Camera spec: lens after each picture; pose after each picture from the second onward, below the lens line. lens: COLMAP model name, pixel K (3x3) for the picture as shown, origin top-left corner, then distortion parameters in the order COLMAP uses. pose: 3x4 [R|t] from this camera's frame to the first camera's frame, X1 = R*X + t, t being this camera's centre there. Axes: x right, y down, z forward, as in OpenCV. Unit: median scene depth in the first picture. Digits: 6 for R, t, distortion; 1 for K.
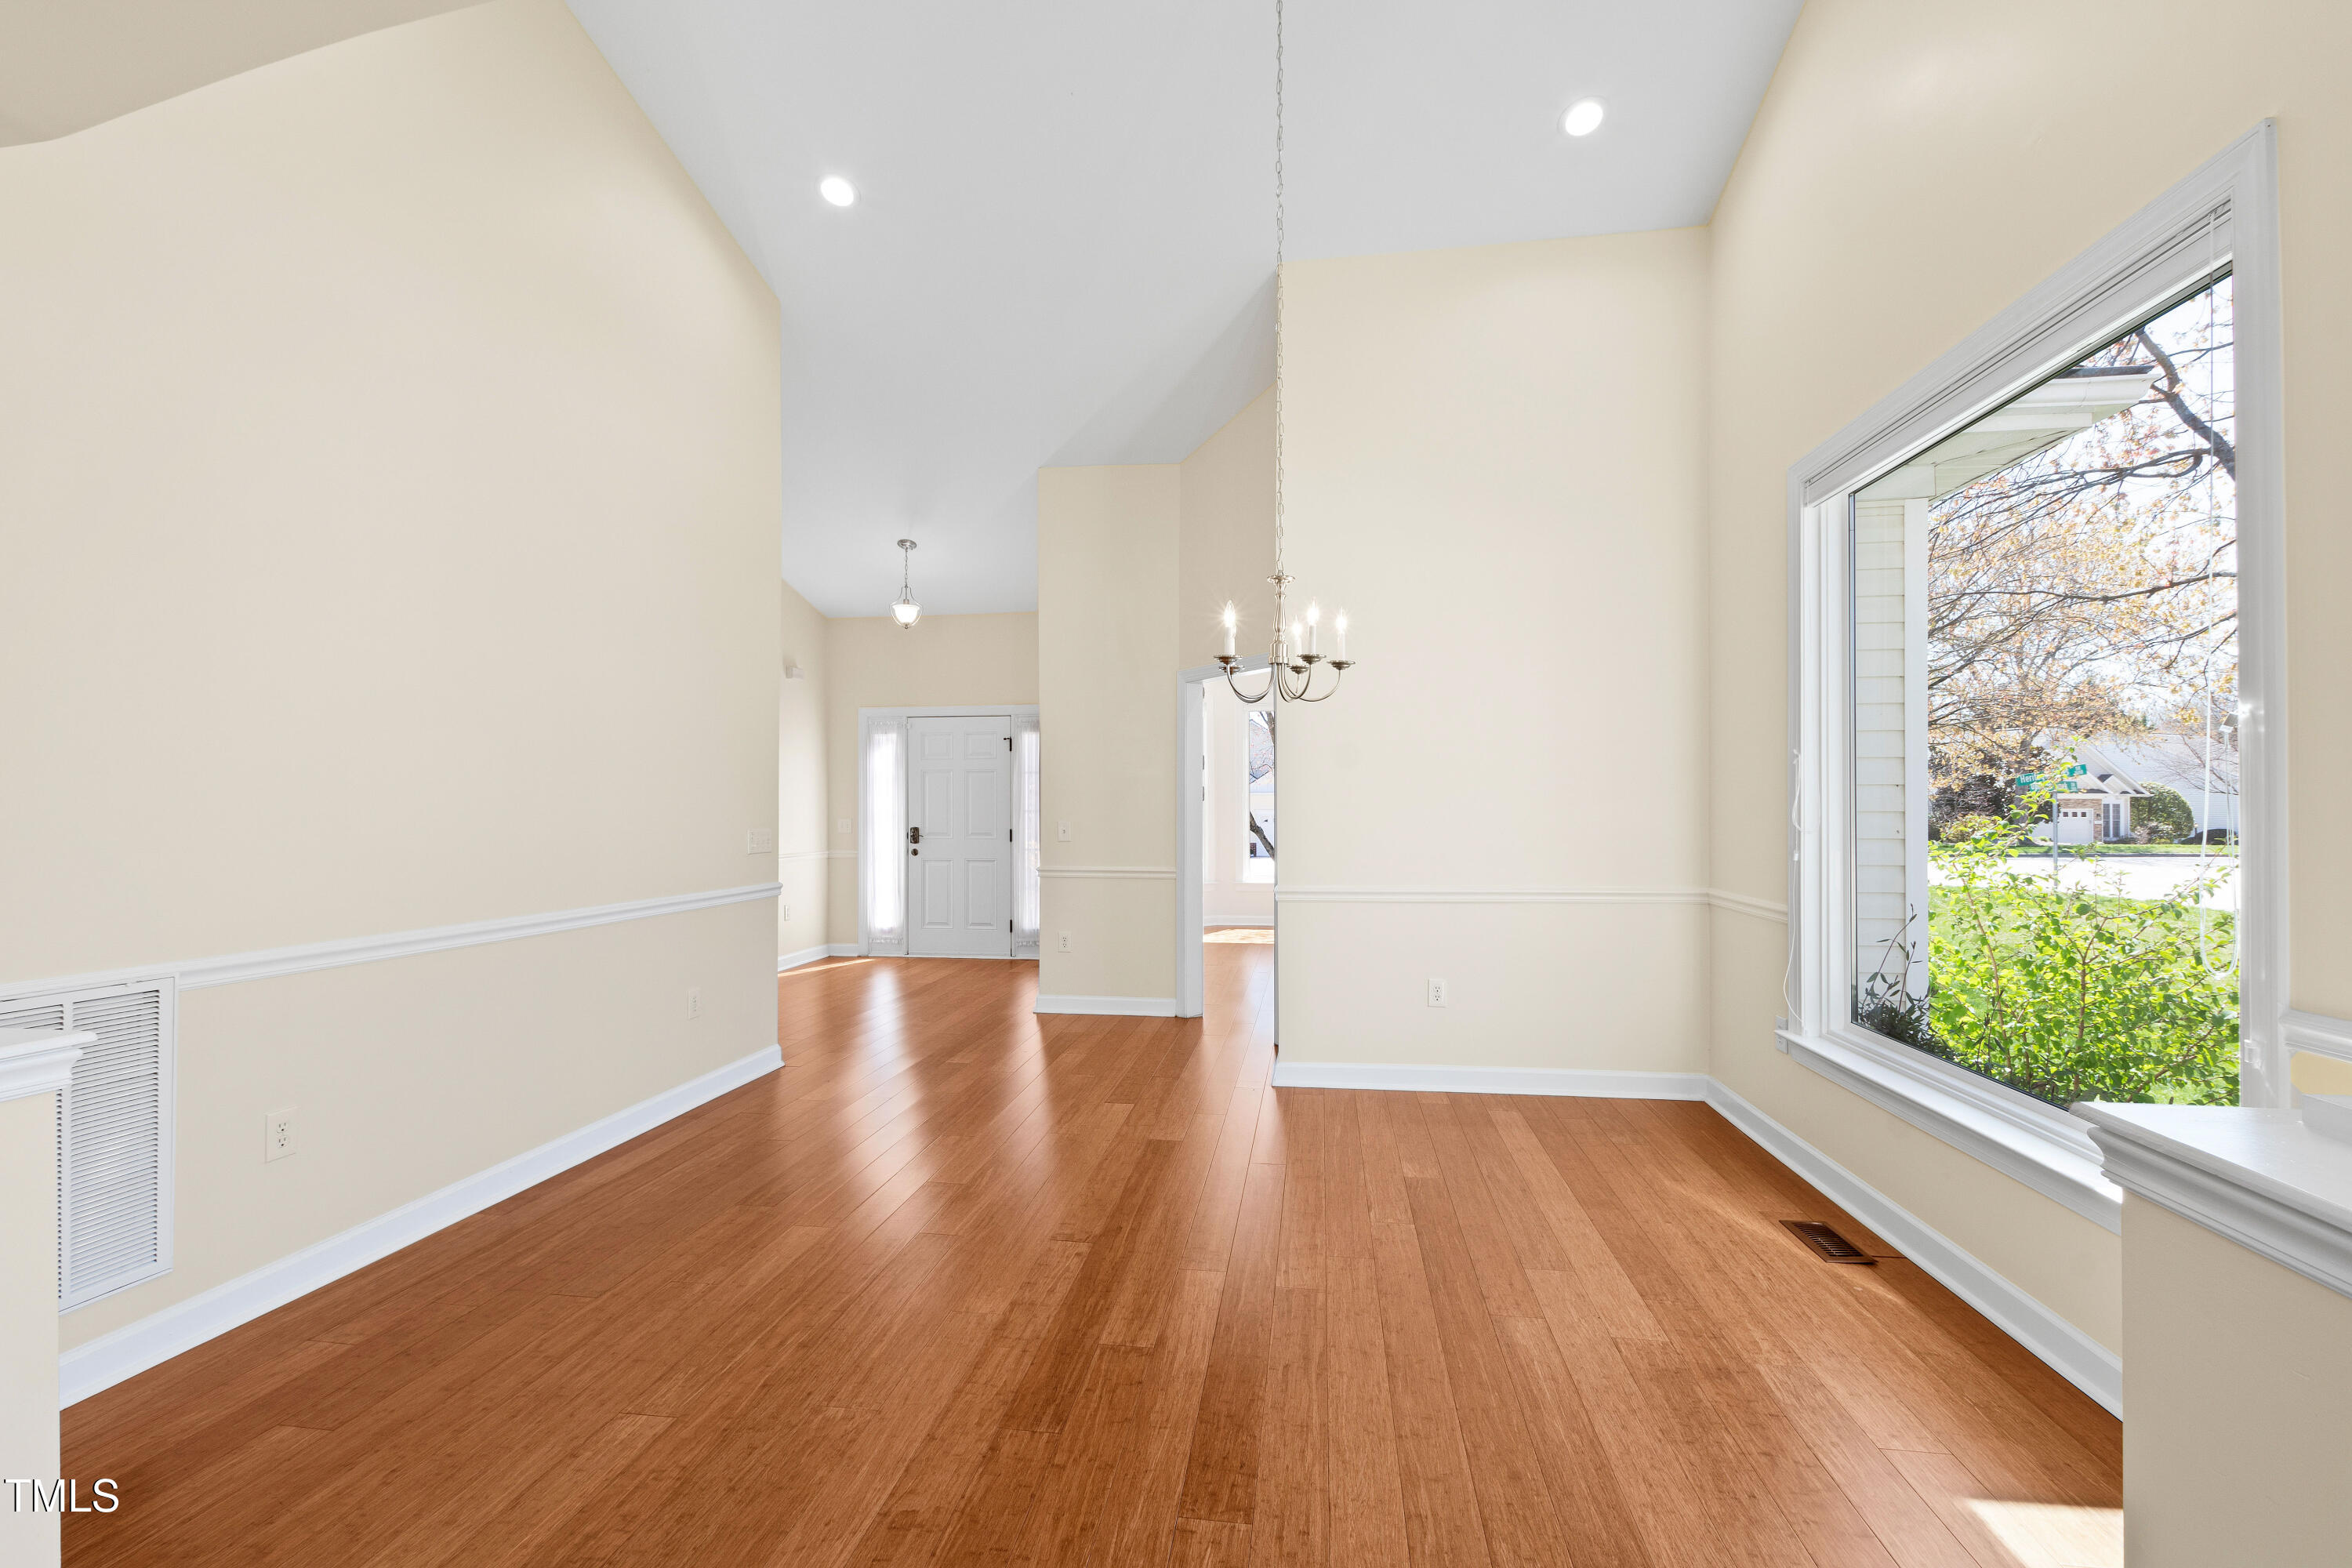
lens RADIAL K [[1020.1, 0, 1174.9], [0, 1020.1, 796.7], [0, 0, 1]] dist [0.001602, -0.001224]
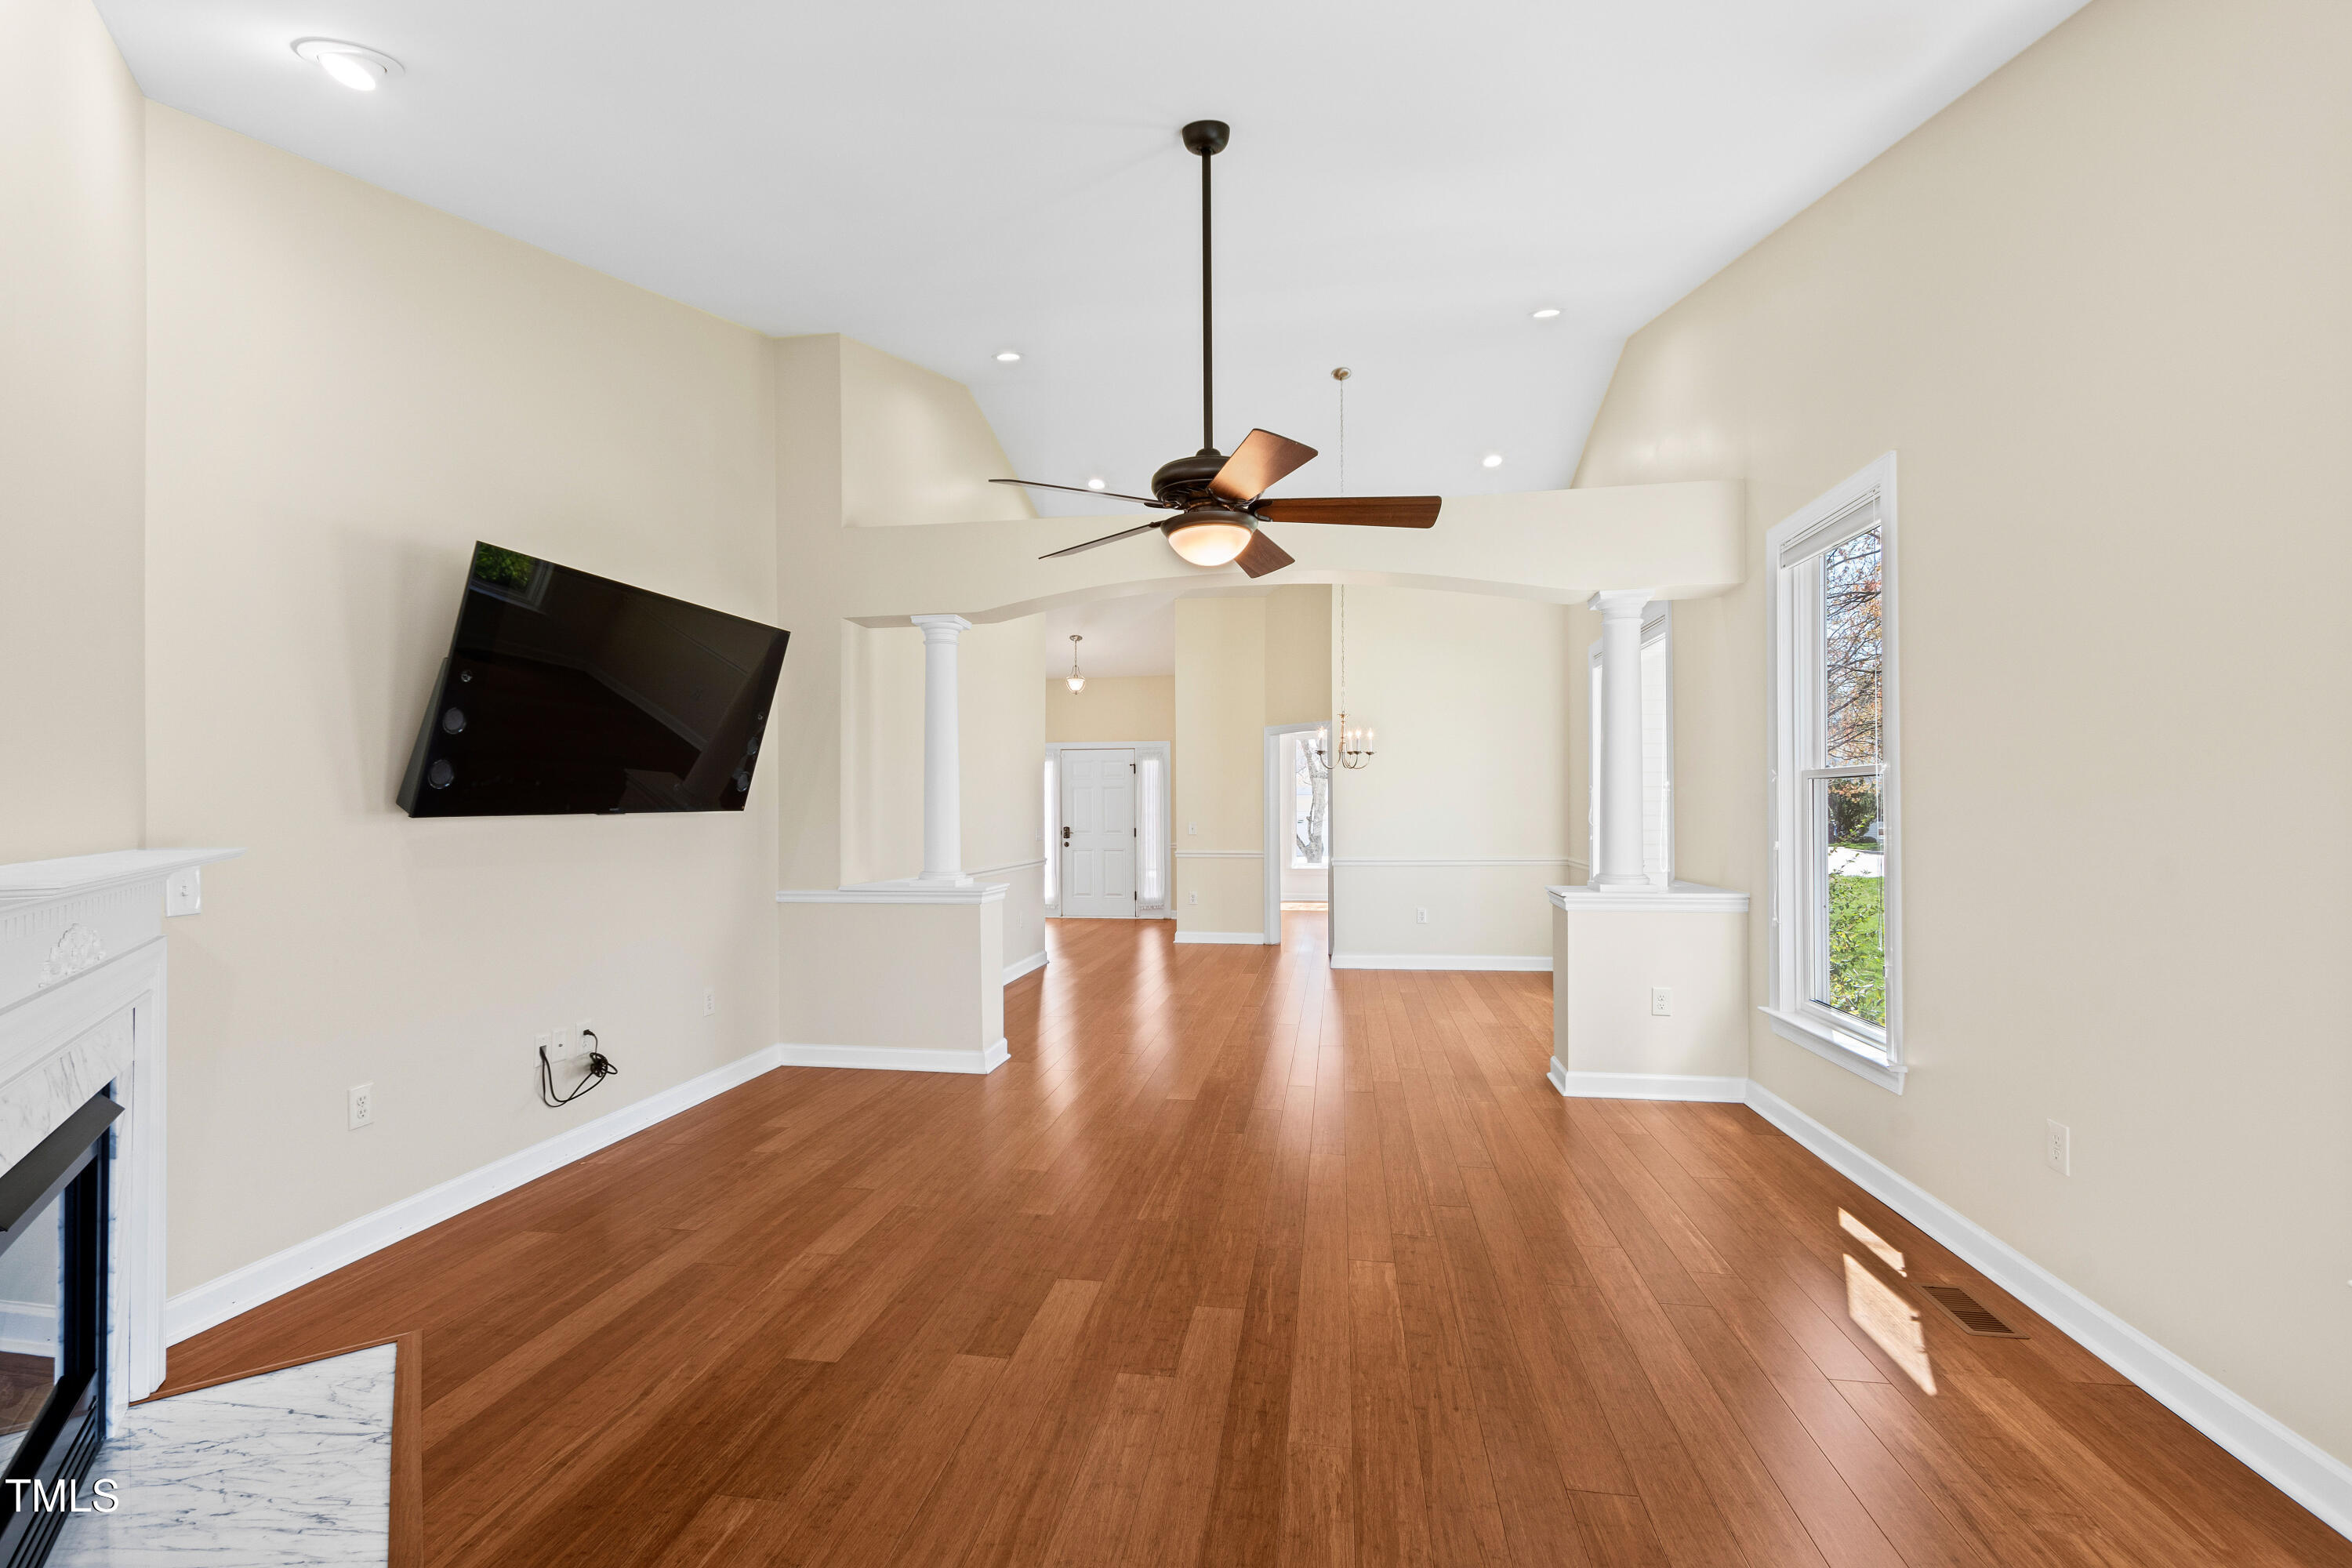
lens RADIAL K [[1020.1, 0, 1190.9], [0, 1020.1, 800.1], [0, 0, 1]] dist [0.001602, -0.001224]
pose [[0.999979, -0.005225, -0.003803, -0.089934], [0.005242, 0.999976, 0.004467, -0.015224], [0.003780, -0.004487, 0.999983, -0.500837]]
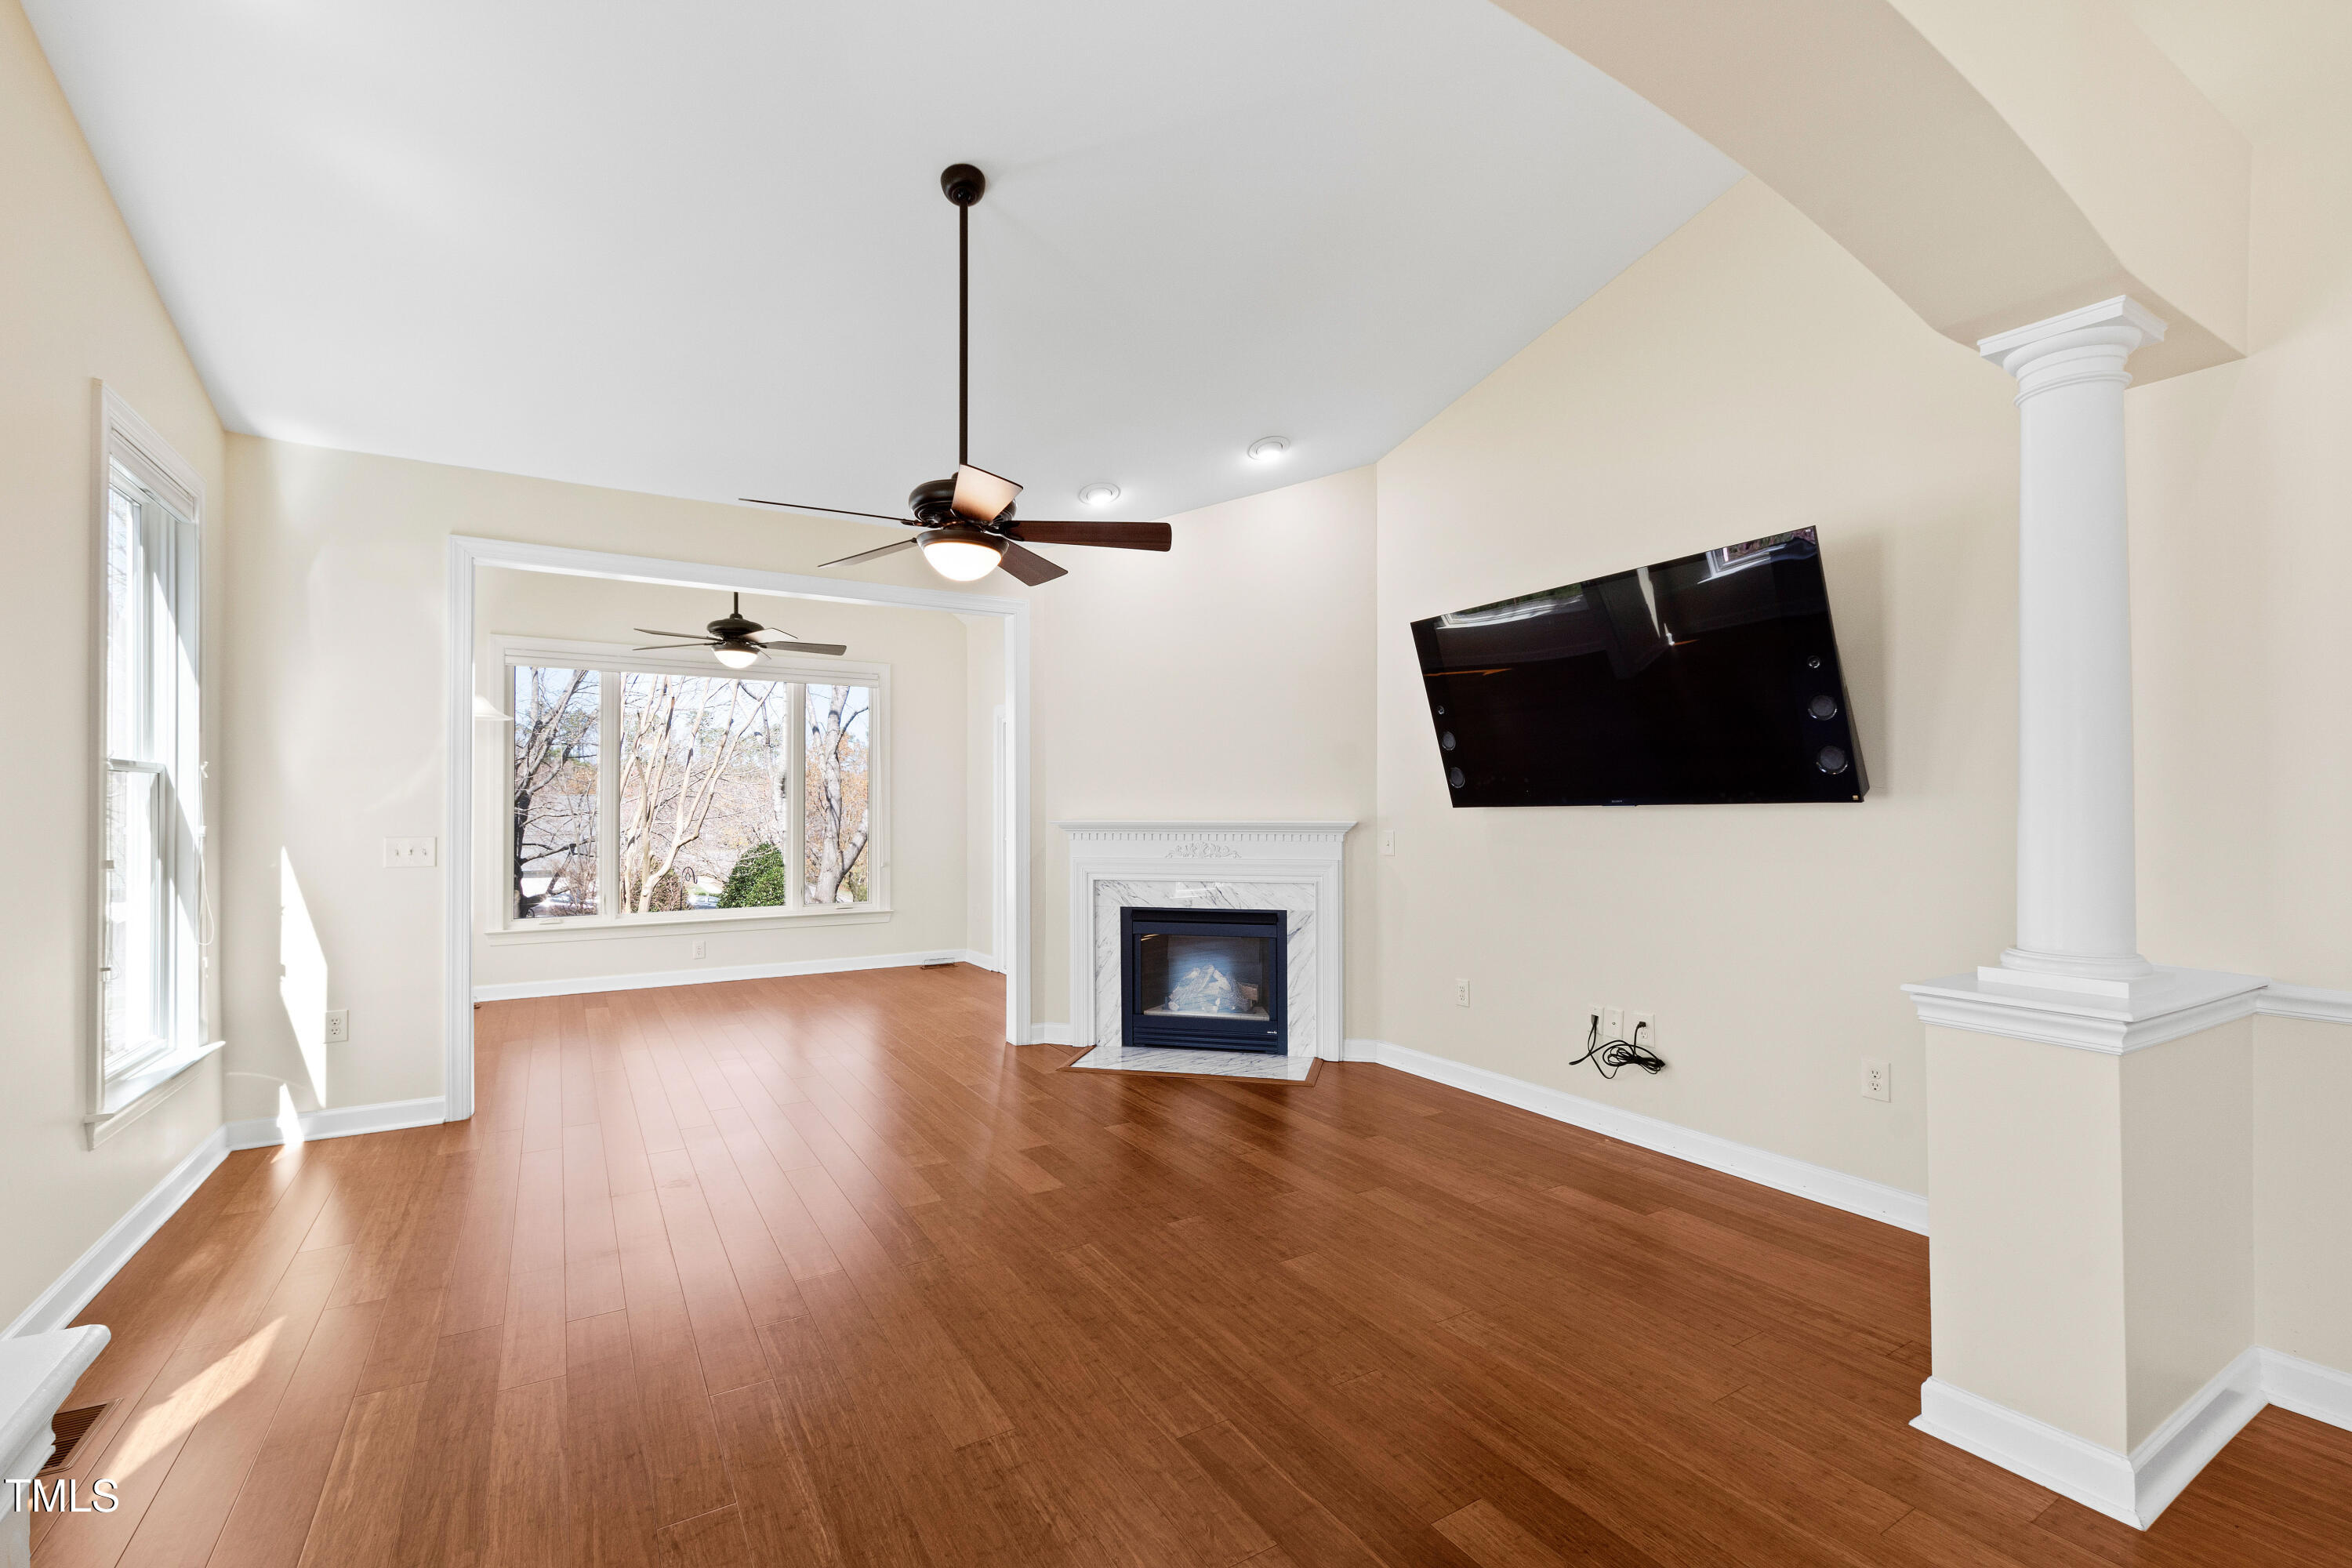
lens RADIAL K [[1020.1, 0, 1169.3], [0, 1020.1, 793.0], [0, 0, 1]] dist [0.001602, -0.001224]
pose [[-0.776130, -0.009321, -0.630504, 0.402984], [0.008063, 0.999662, -0.024704, 0.012458], [0.630521, -0.024258, -0.775793, 1.341150]]
